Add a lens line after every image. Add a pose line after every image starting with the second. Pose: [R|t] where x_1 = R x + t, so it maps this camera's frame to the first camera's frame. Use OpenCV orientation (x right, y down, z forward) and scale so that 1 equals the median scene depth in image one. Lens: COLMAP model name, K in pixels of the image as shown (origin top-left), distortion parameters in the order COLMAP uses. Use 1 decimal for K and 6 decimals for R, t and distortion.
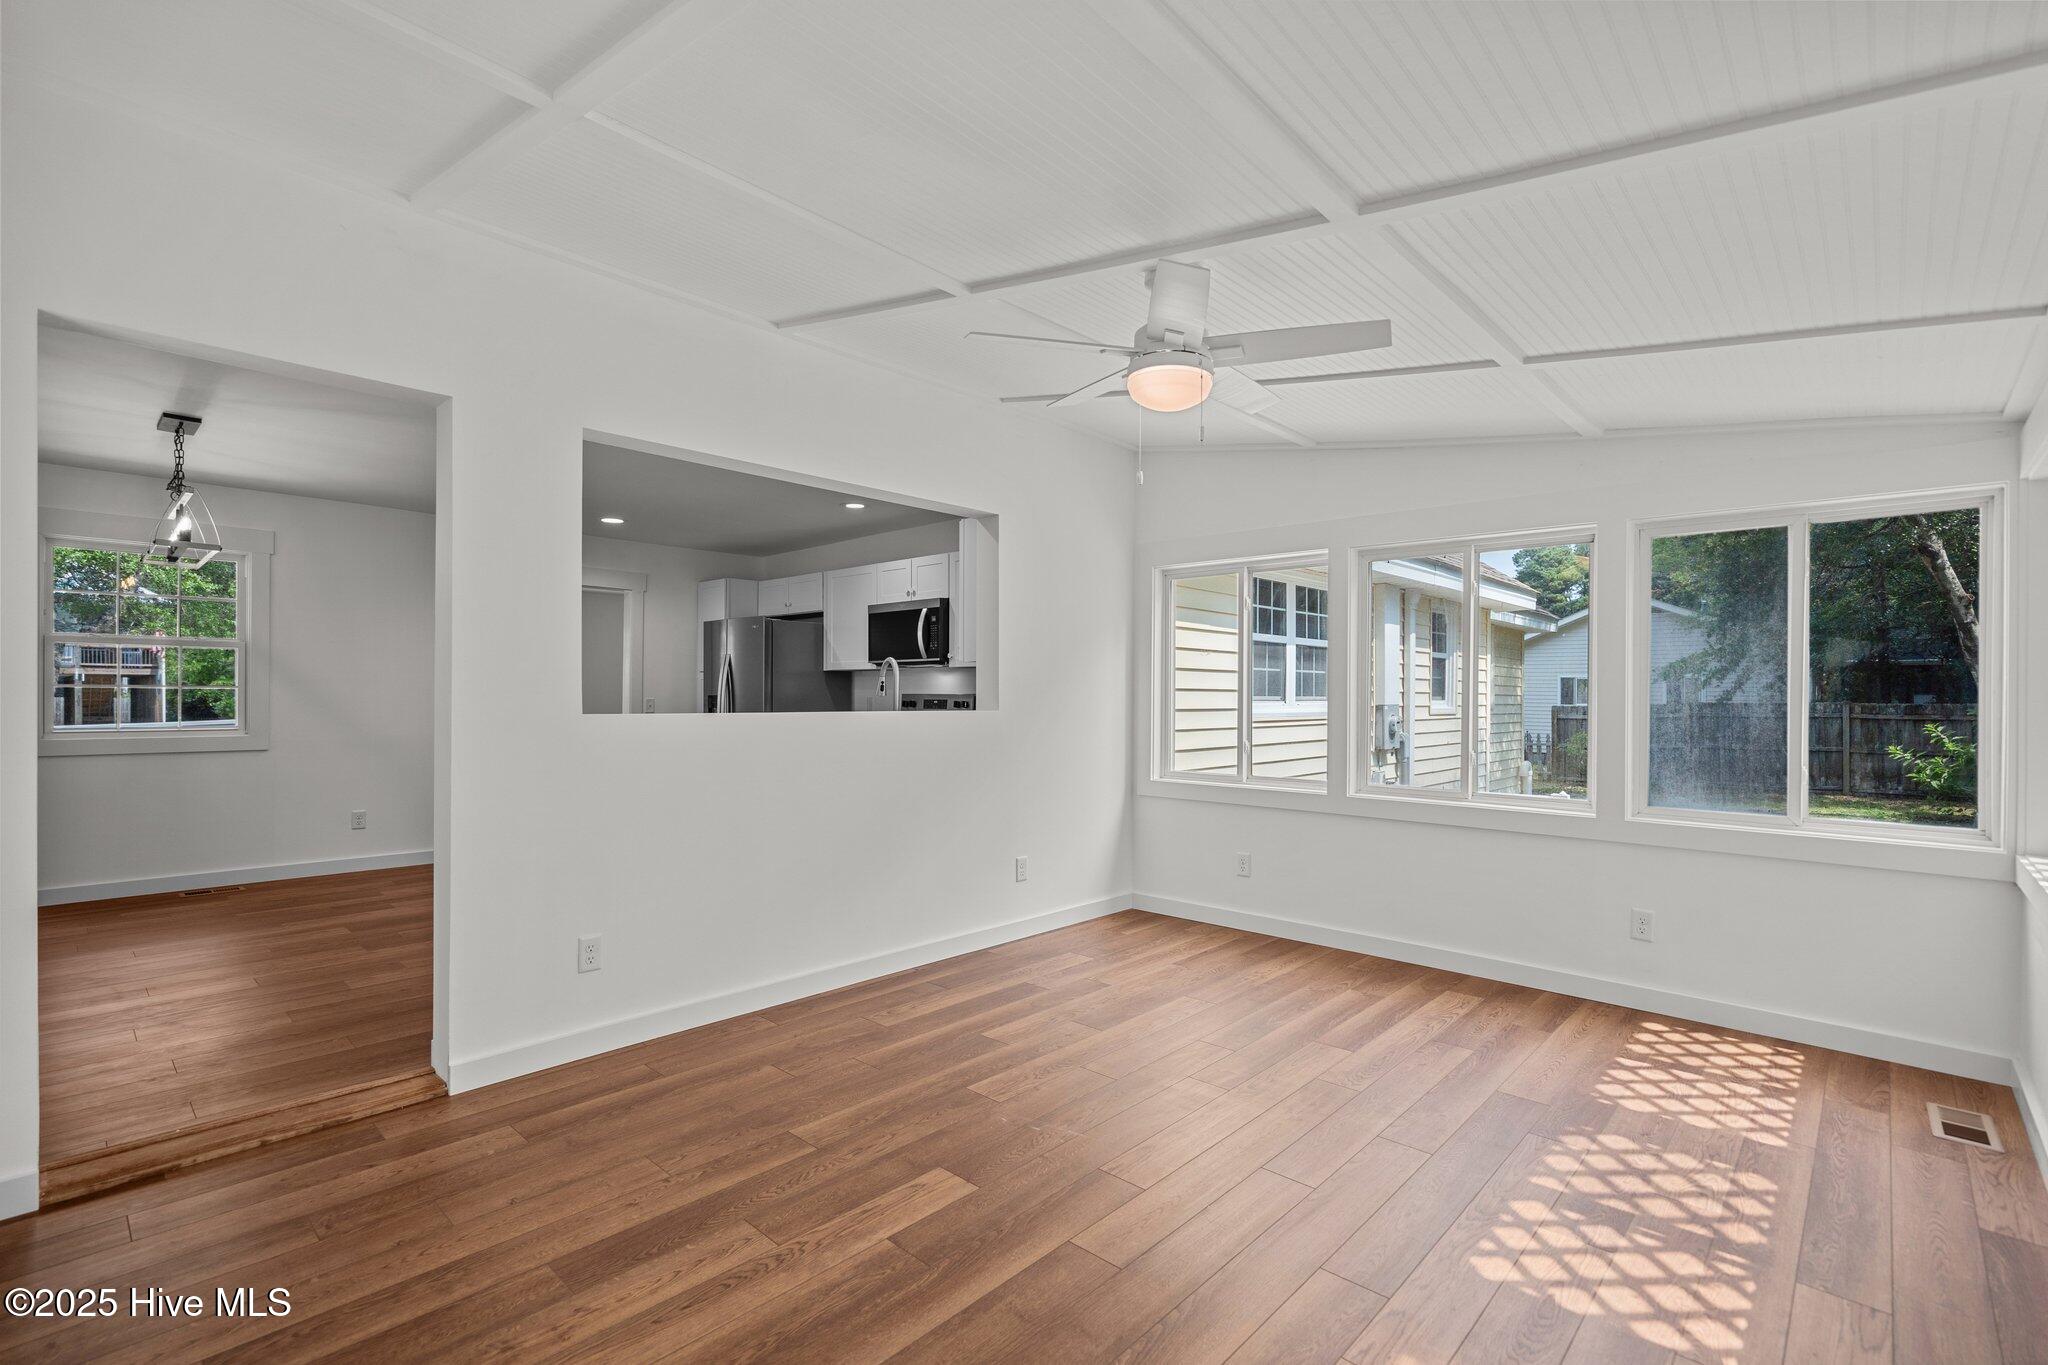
lens RADIAL K [[948.0, 0, 1016.9], [0, 948.0, 690.7], [0, 0, 1]] dist [-0.002910, 0.002513]
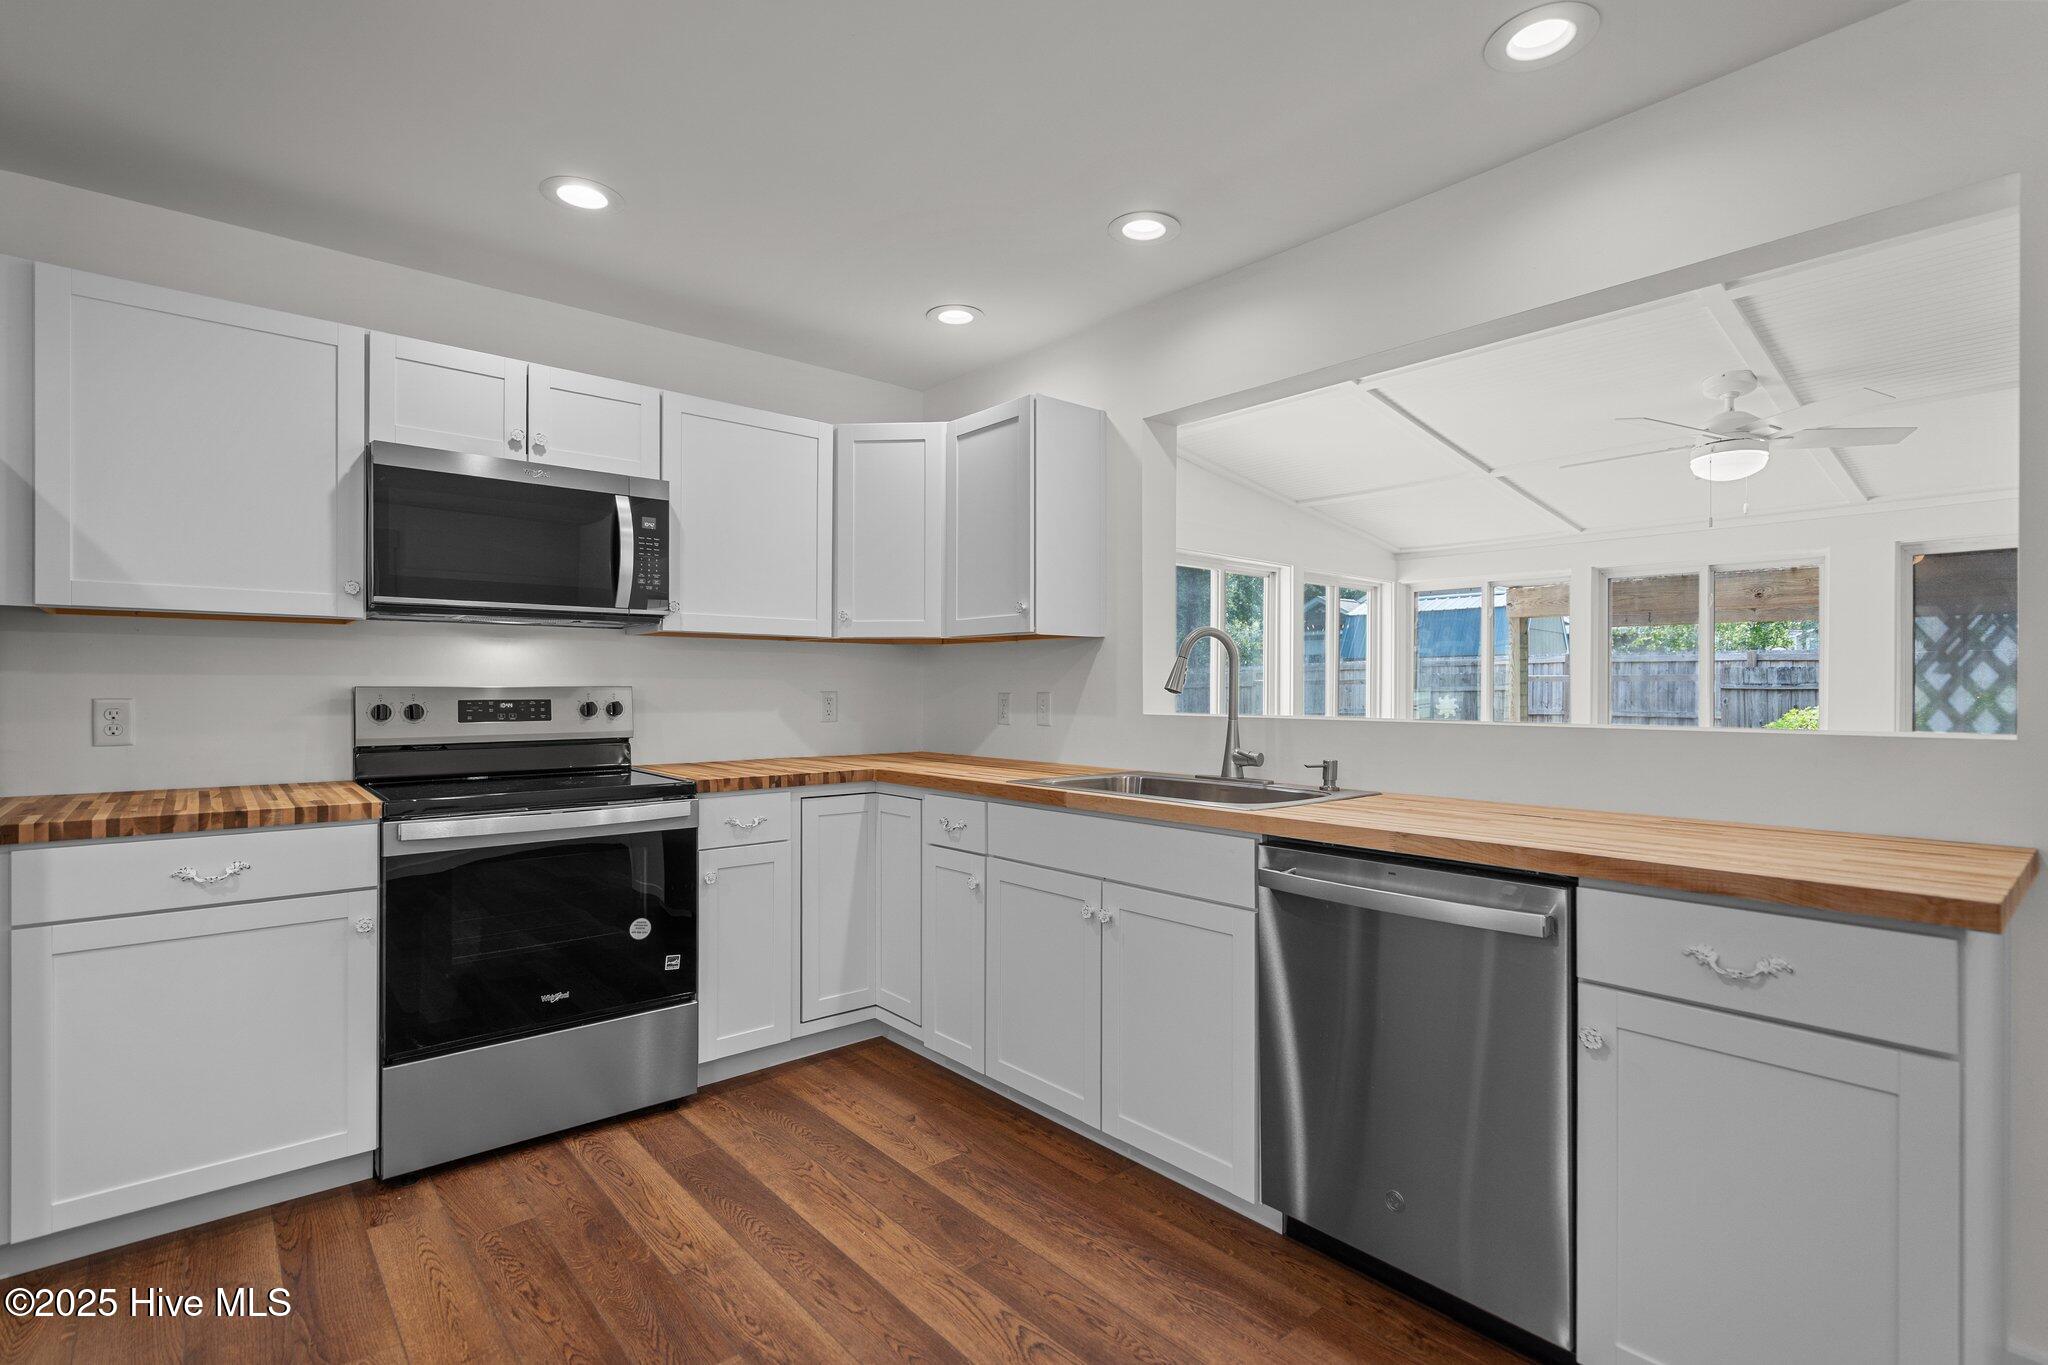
lens RADIAL K [[948.0, 0, 1015.6], [0, 948.0, 691.7], [0, 0, 1]] dist [-0.002910, 0.002513]
pose [[0.086929, -0.011116, 0.996153, -0.499246], [-0.009731, 0.999881, 0.012007, -0.000679], [-0.996167, -0.010738, 0.086810, 0.719856]]
